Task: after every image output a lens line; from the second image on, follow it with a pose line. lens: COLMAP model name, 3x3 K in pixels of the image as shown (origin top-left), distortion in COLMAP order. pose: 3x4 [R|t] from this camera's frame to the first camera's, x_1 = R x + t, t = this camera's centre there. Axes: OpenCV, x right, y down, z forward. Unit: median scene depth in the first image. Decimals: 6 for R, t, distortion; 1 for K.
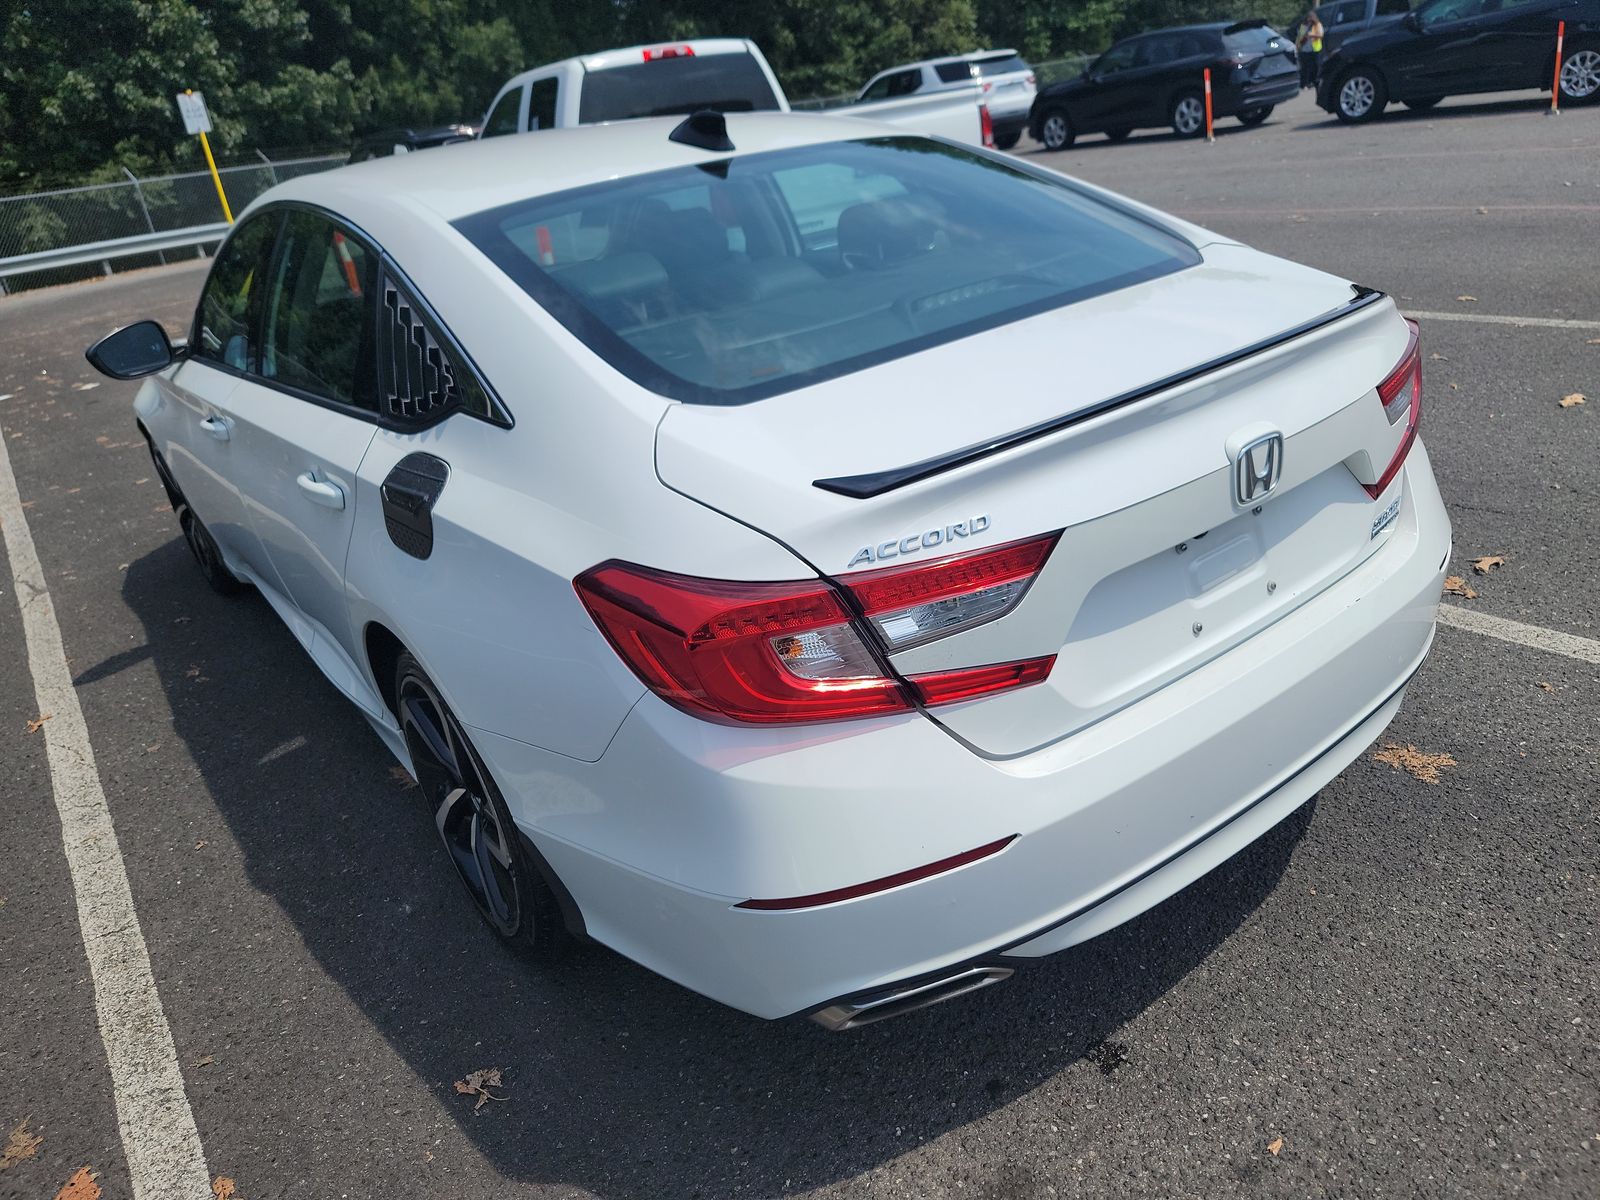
lens RADIAL K [[1111.2, 0, 808.6], [0, 1111.2, 607.2], [0, 0, 1]] dist [0.039661, -0.044317]
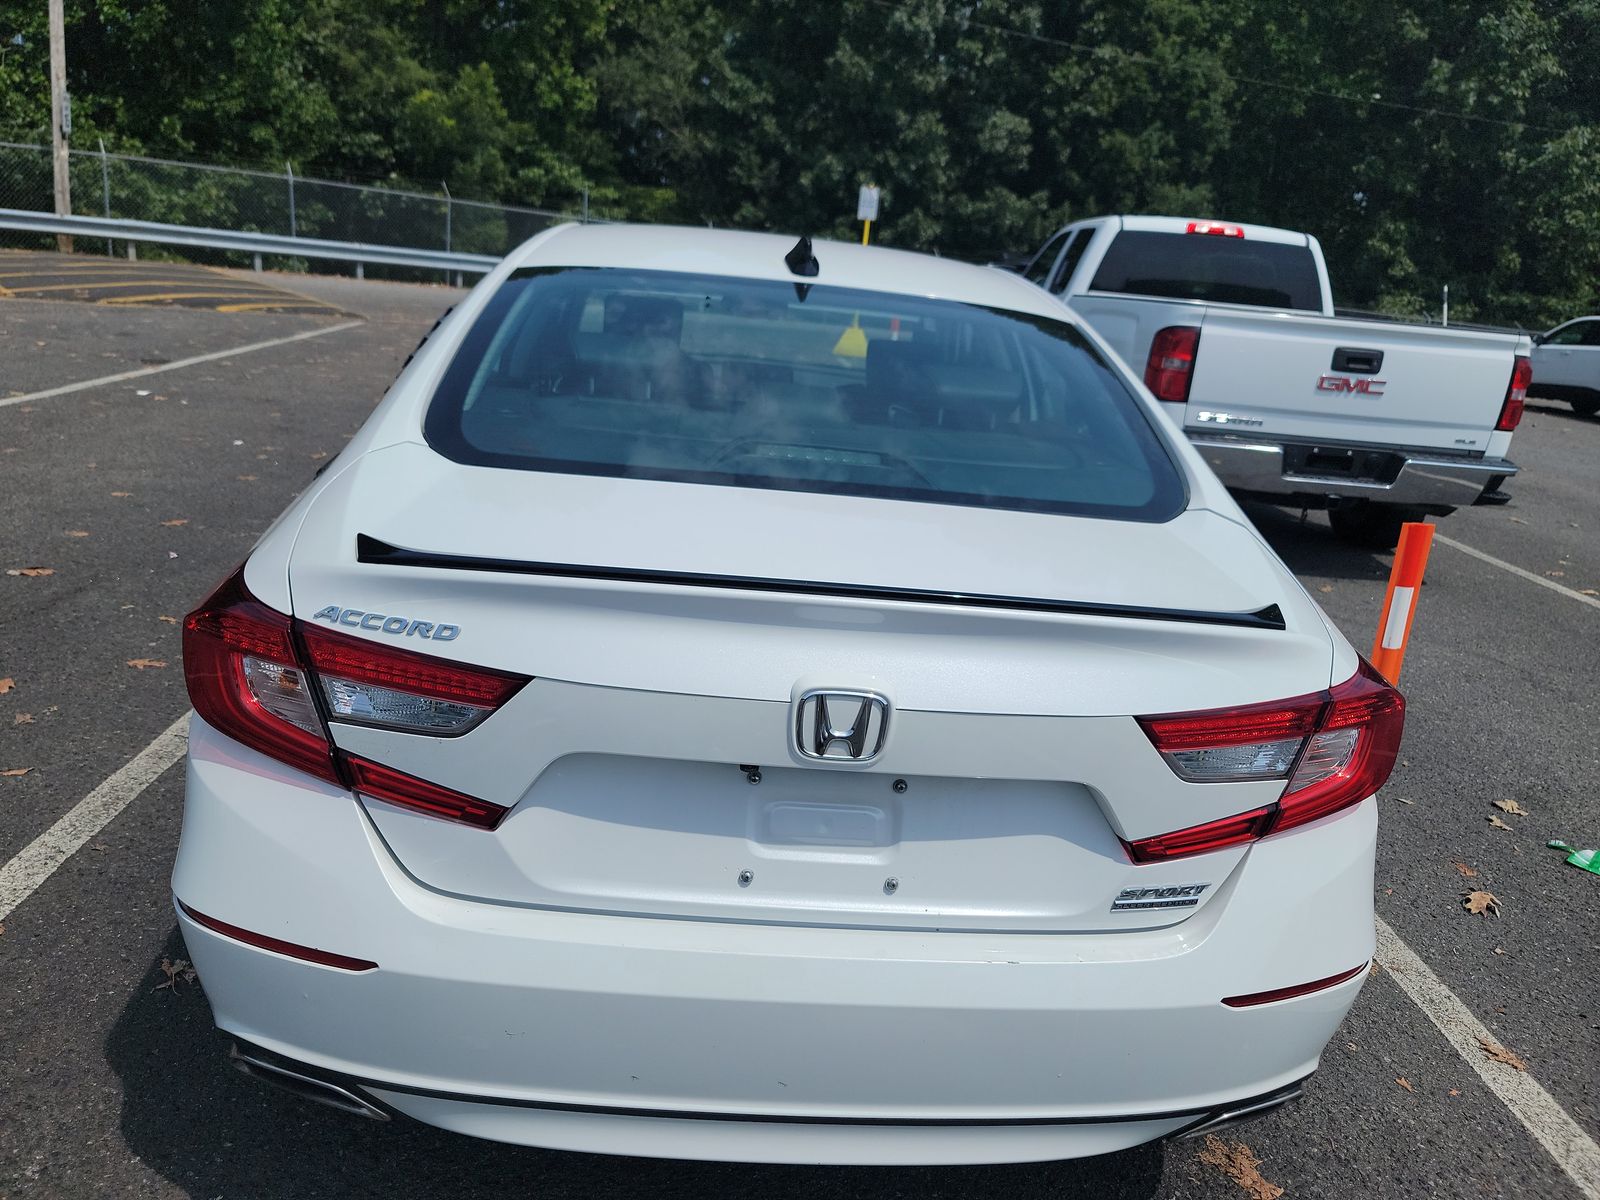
lens RADIAL K [[1098.1, 0, 800.0], [0, 1098.1, 600.0], [0, 0, 1]] dist [0.029007, -0.001049]
pose [[0.813914, 0.362704, -0.453861, 0.137090], [-0.412889, 0.910693, -0.012655, -0.035696], [0.408738, 0.197694, 0.890983, 0.047779]]
